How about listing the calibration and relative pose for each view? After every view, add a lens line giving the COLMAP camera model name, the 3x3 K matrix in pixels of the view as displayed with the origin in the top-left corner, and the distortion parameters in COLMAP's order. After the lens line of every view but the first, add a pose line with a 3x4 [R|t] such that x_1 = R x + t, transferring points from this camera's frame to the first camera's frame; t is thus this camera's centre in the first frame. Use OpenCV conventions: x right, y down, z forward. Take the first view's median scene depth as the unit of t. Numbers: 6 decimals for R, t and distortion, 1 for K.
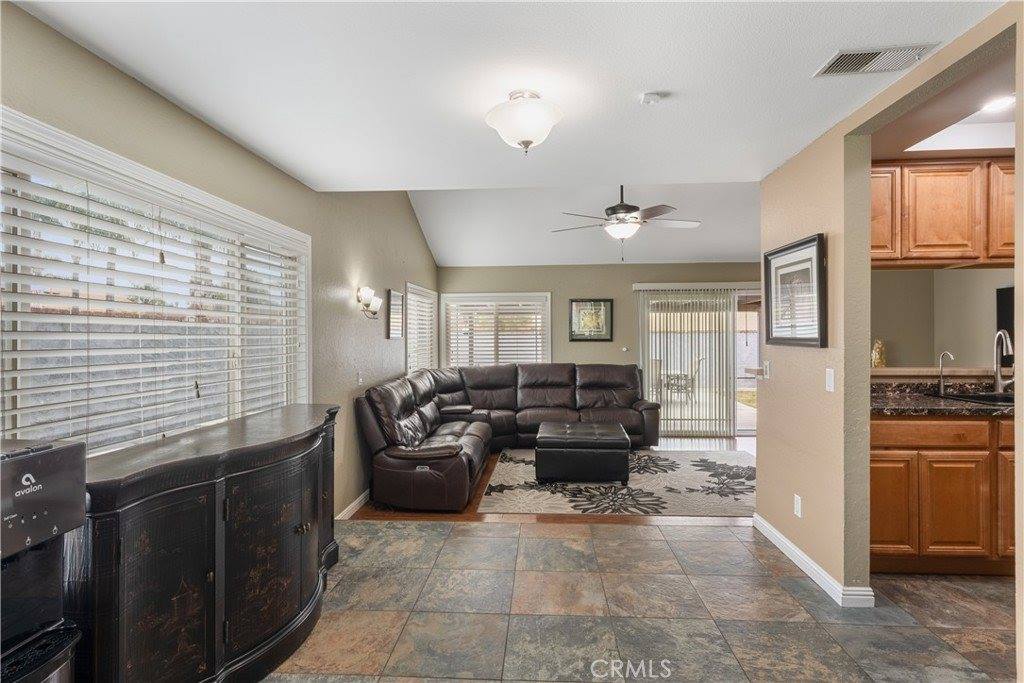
lens RADIAL K [[522.9, 0, 506.4], [0, 522.9, 336.8], [0, 0, 1]] dist [-0.003892, -0.000781]
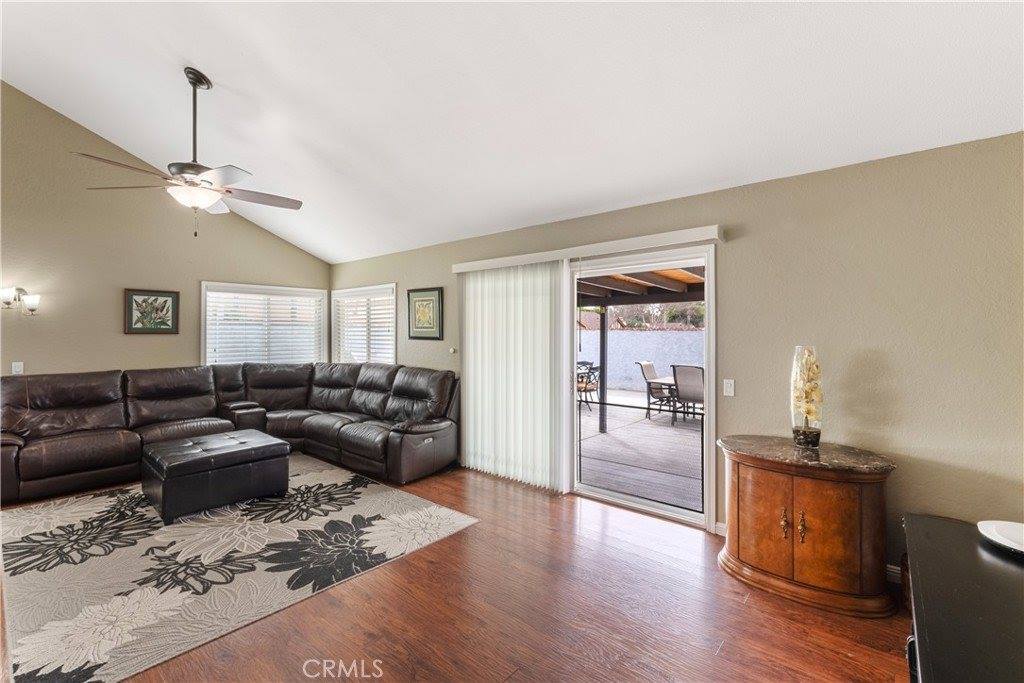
lens RADIAL K [[443.1, 0, 512.0], [0, 443.1, 340.7], [0, 0, 1]] dist [-0.001850, -0.001265]
pose [[0.806823, 0.014773, -0.590608, 1.045820], [-0.005902, 0.999839, 0.016946, -0.003488], [0.590763, -0.010186, 0.806781, 0.791269]]
